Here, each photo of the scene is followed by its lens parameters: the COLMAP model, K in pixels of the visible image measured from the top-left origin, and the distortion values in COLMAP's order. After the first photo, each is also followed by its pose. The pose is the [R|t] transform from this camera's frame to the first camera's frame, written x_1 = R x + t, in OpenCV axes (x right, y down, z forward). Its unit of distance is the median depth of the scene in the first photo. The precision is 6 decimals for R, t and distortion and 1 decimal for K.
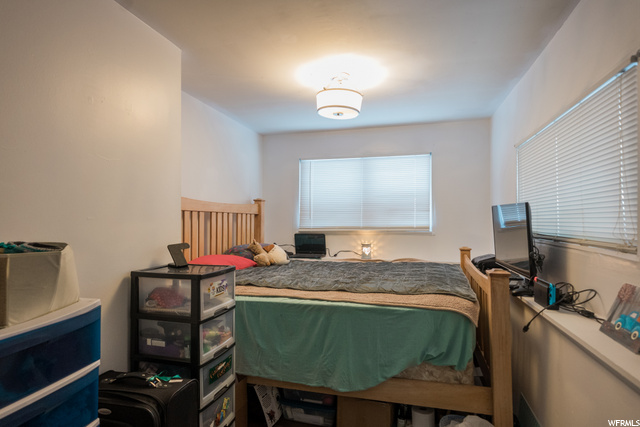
lens RADIAL K [[353.1, 0, 304.1], [0, 353.1, 218.9], [0, 0, 1]] dist [-0.000423, -0.000023]
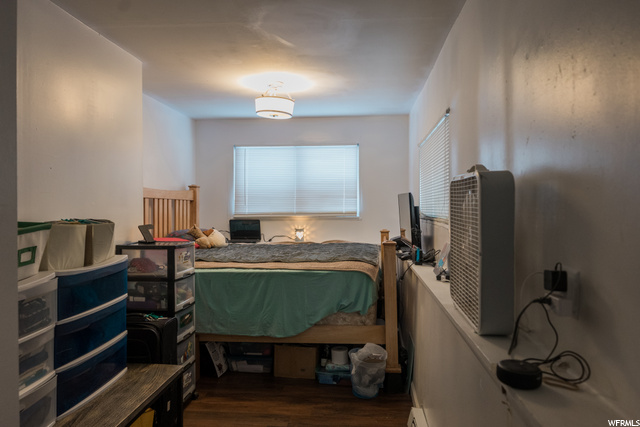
lens RADIAL K [[445.8, 0, 320.0], [0, 445.8, 213.5], [0, 0, 1]] dist [-0.000981, -0.000246]
pose [[0.977987, -0.004799, 0.208609, -0.077280], [0.001050, 0.999836, 0.018075, 0.002769], [-0.208662, -0.017458, 0.977832, -0.586733]]
